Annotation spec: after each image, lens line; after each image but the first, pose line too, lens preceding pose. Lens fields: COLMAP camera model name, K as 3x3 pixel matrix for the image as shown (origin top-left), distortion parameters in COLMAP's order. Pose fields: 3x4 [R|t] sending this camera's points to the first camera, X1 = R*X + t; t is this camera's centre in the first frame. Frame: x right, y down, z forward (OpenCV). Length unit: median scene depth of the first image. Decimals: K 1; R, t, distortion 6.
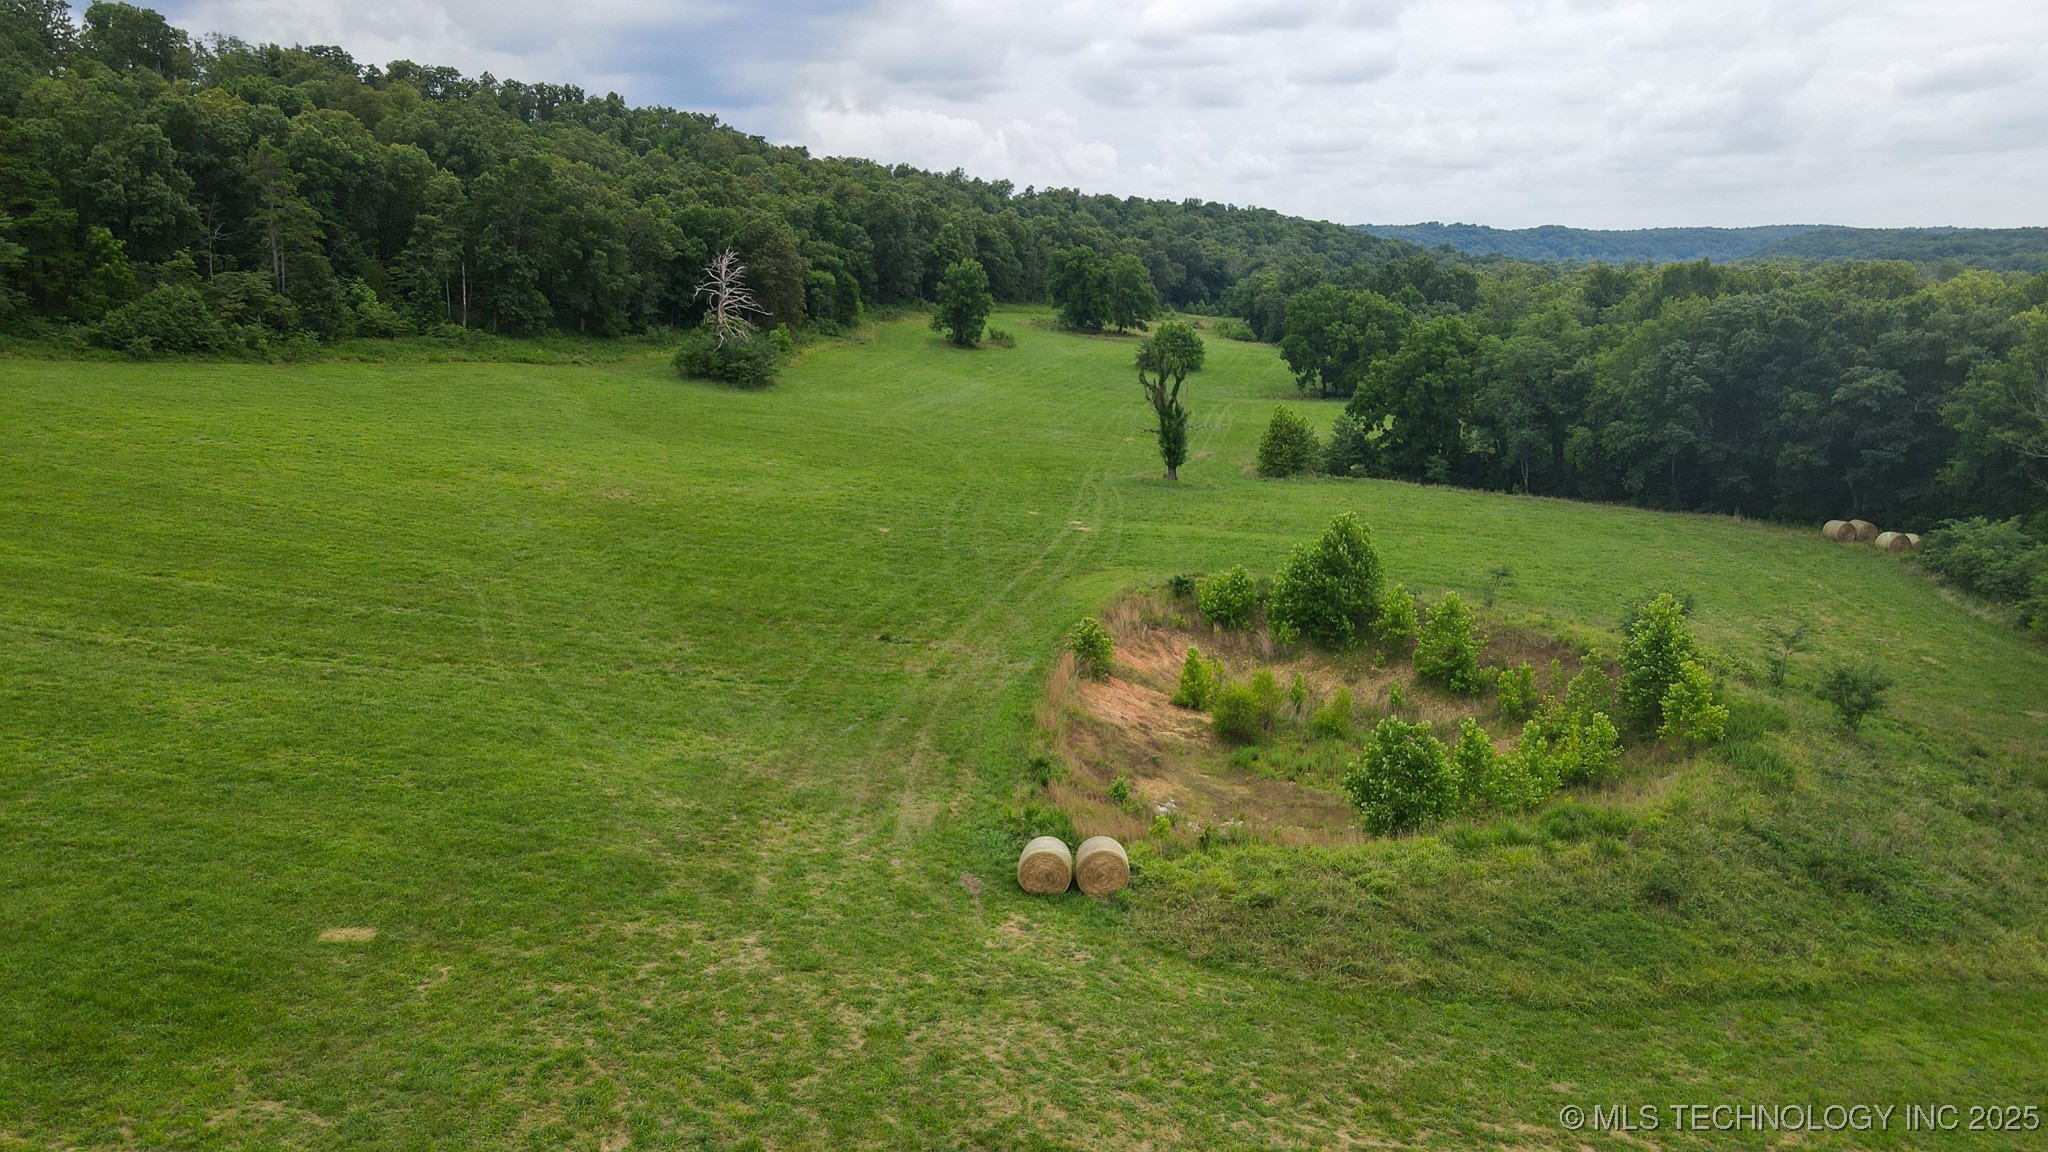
lens RADIAL K [[1484.4, 0, 1029.9], [0, 1484.4, 578.5], [0, 0, 1]] dist [-0.015448, 0.047588]
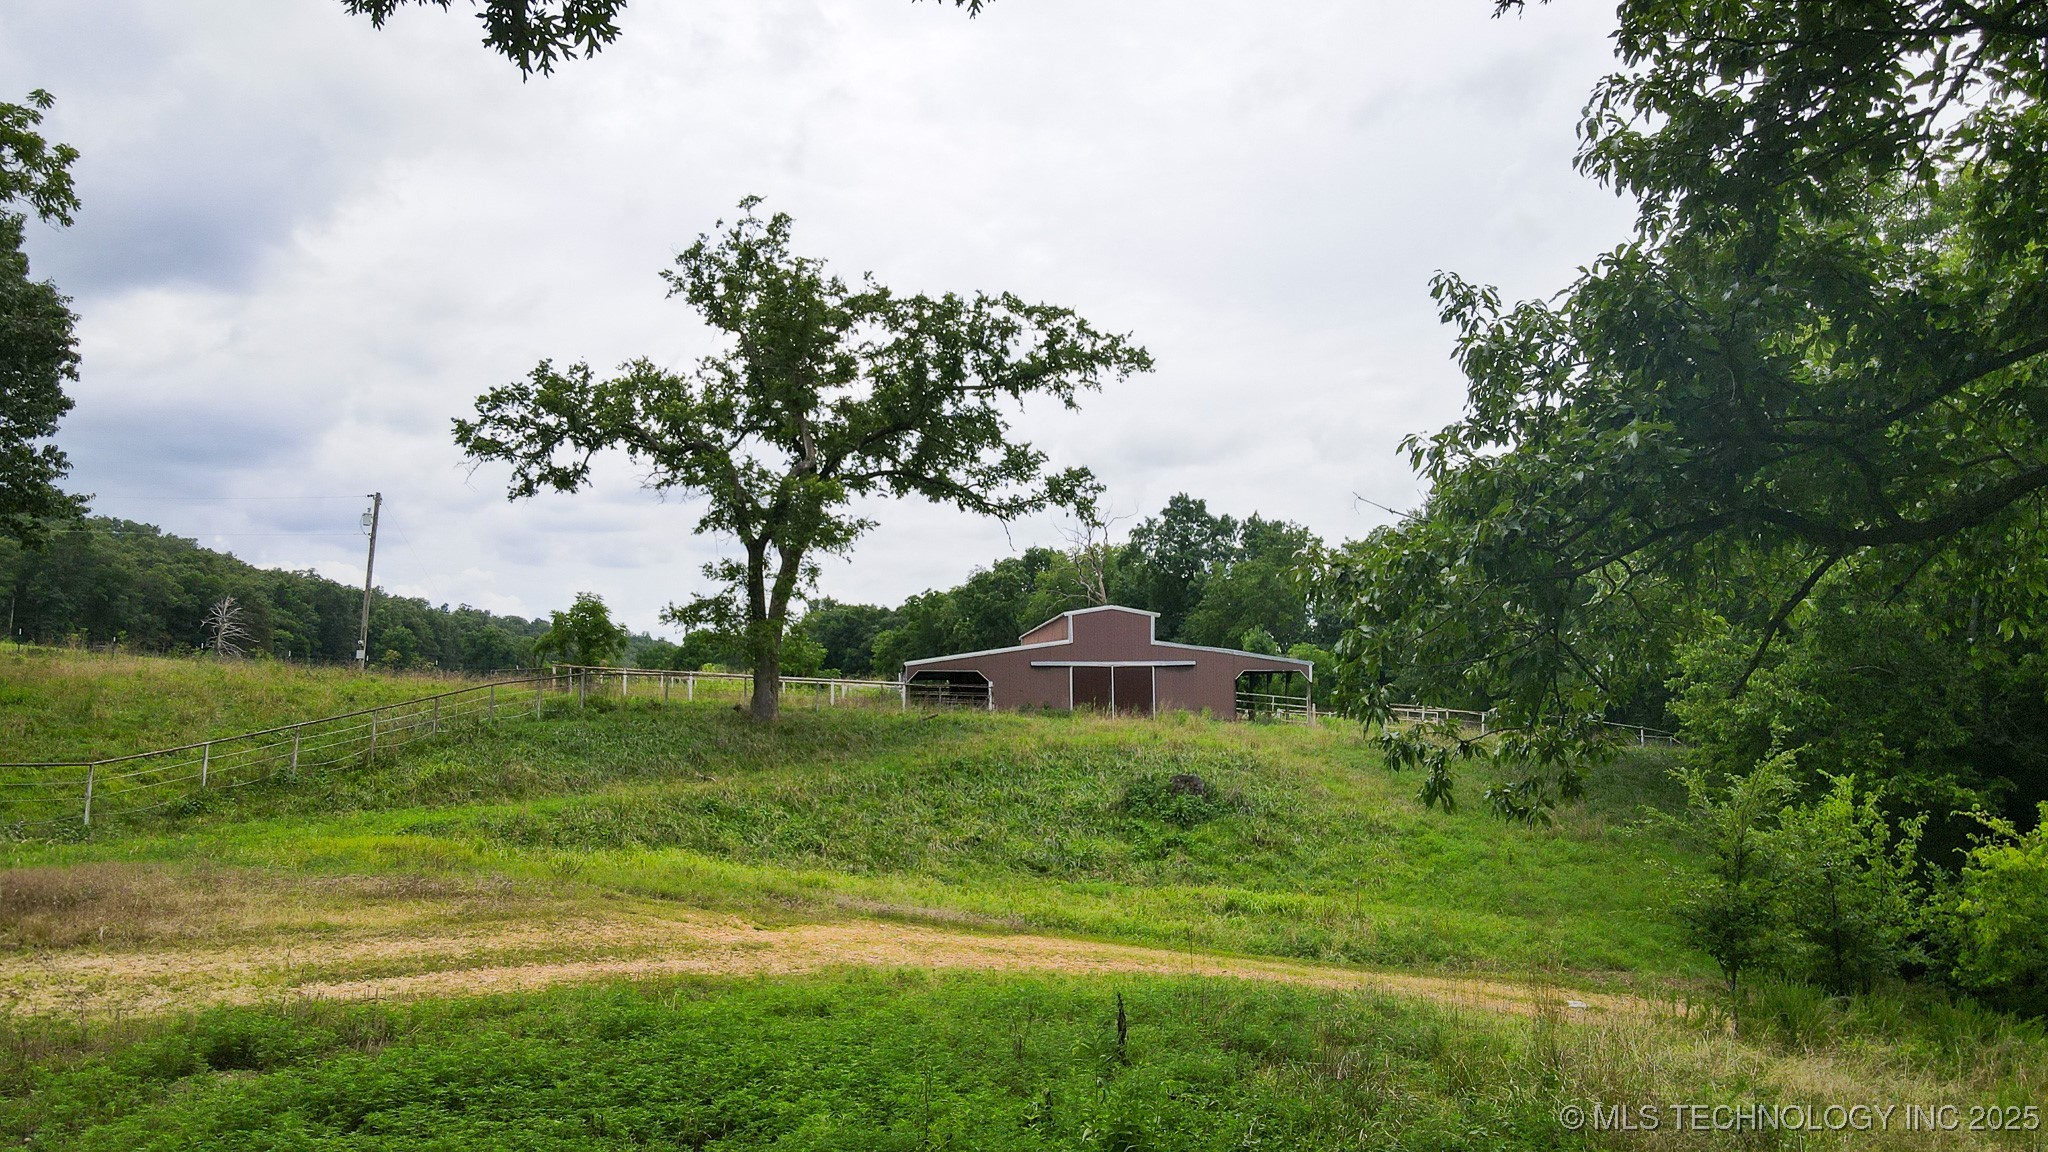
lens RADIAL K [[1484.4, 0, 1032.6], [0, 1484.4, 580.8], [0, 0, 1]] dist [-0.015448, 0.047588]
pose [[0.924372, 0.028625, 0.380416, -0.033958], [0.086535, 0.955454, -0.282168, 0.232105], [-0.371548, 0.293748, 0.880718, -0.544105]]
